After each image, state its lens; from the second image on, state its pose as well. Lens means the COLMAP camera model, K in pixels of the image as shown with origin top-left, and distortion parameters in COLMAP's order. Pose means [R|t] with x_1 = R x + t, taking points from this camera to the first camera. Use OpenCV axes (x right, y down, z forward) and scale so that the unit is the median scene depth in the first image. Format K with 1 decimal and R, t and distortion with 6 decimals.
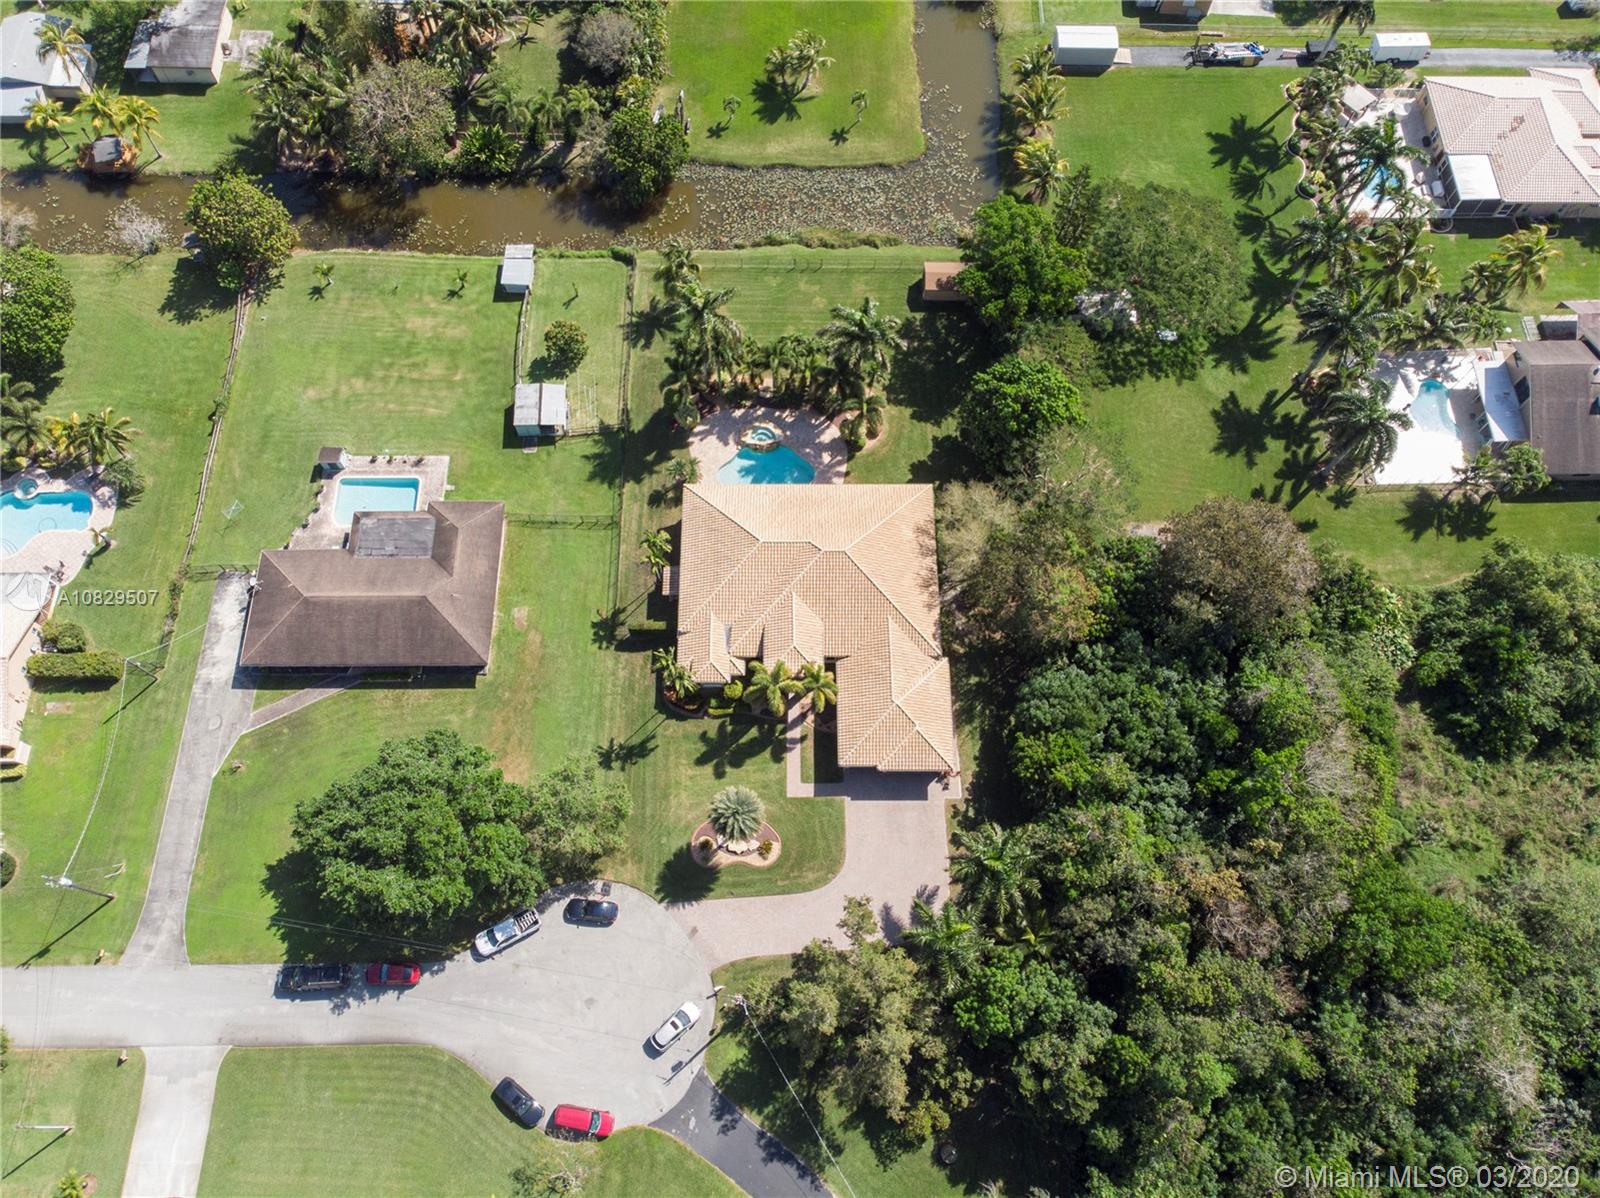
lens RADIAL K [[1167.6, 0, 800.0], [0, 1167.6, 599.0], [0, 0, 1]] dist [-0.001440, 0.009953]
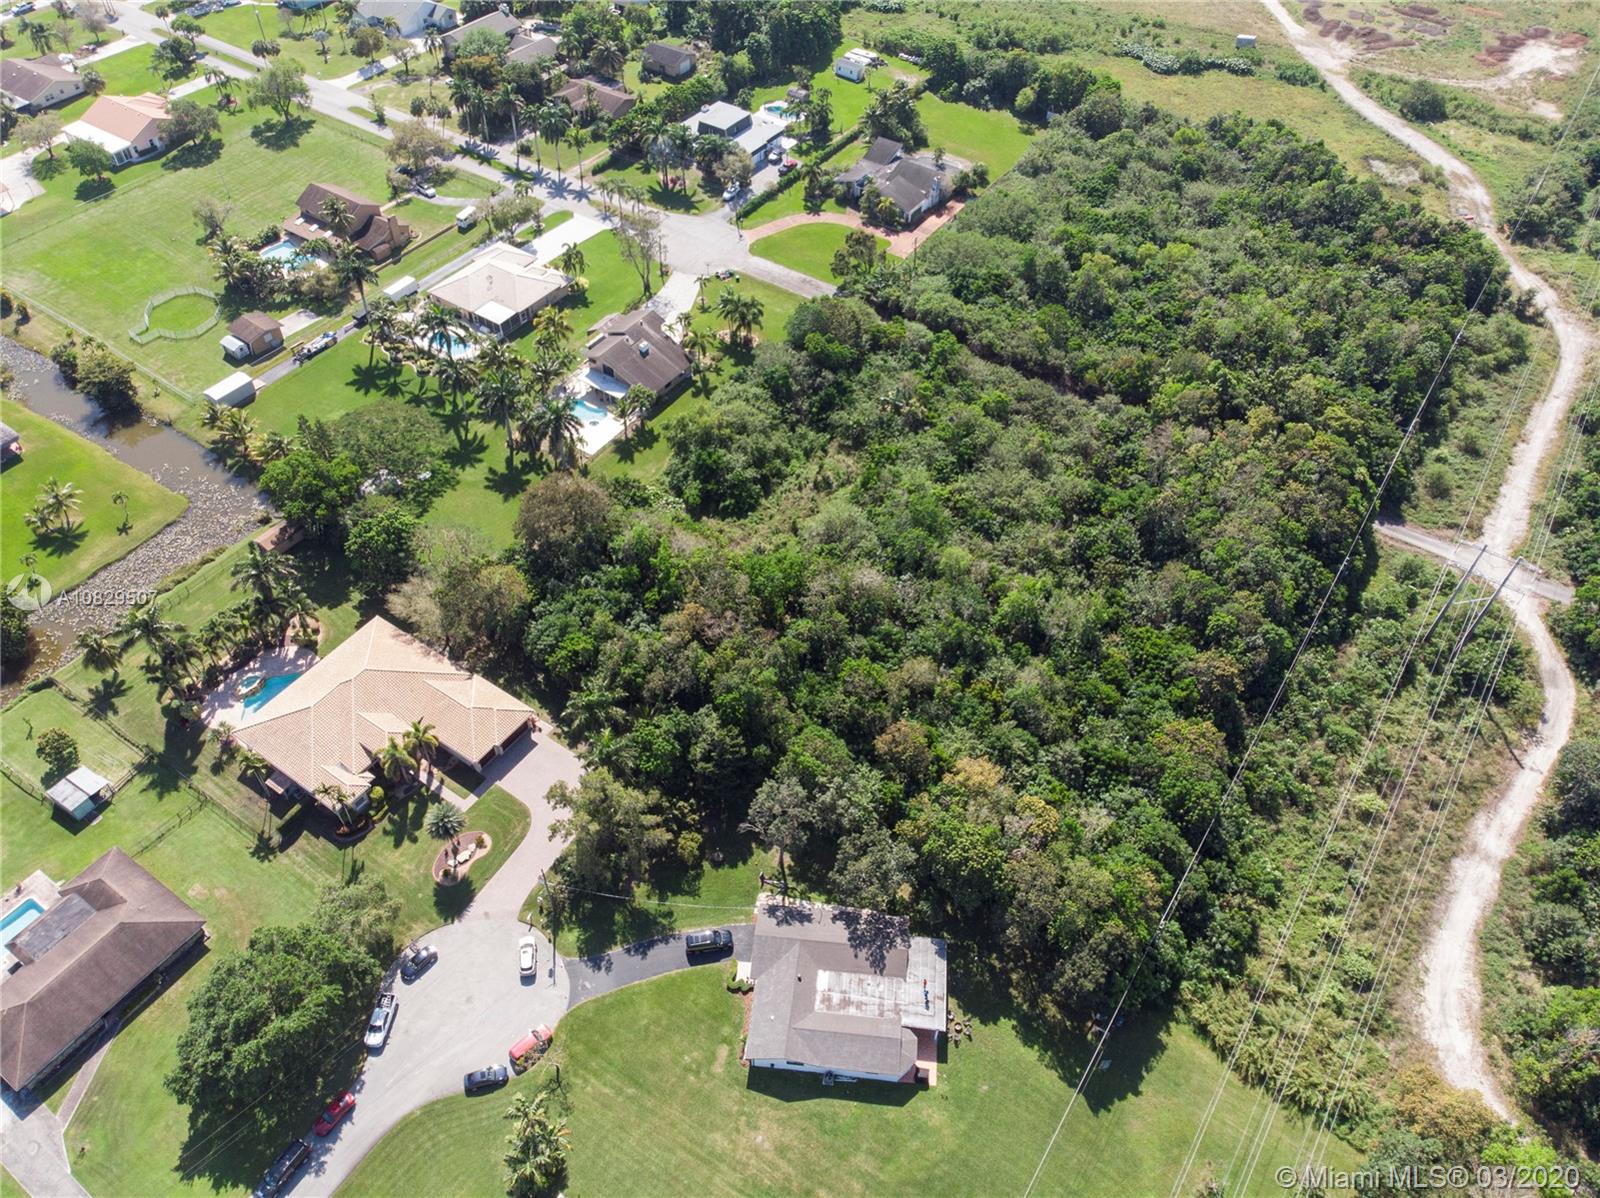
lens RADIAL K [[1174.9, 0, 800.0], [0, 1174.9, 599.0], [0, 0, 1]] dist [-0.007114, 0.006677]
pose [[0.571159, -0.606854, 0.552725, -0.361060], [0.750698, 0.658539, -0.052704, 0.340331], [-0.332007, 0.445032, 0.831695, -0.350538]]
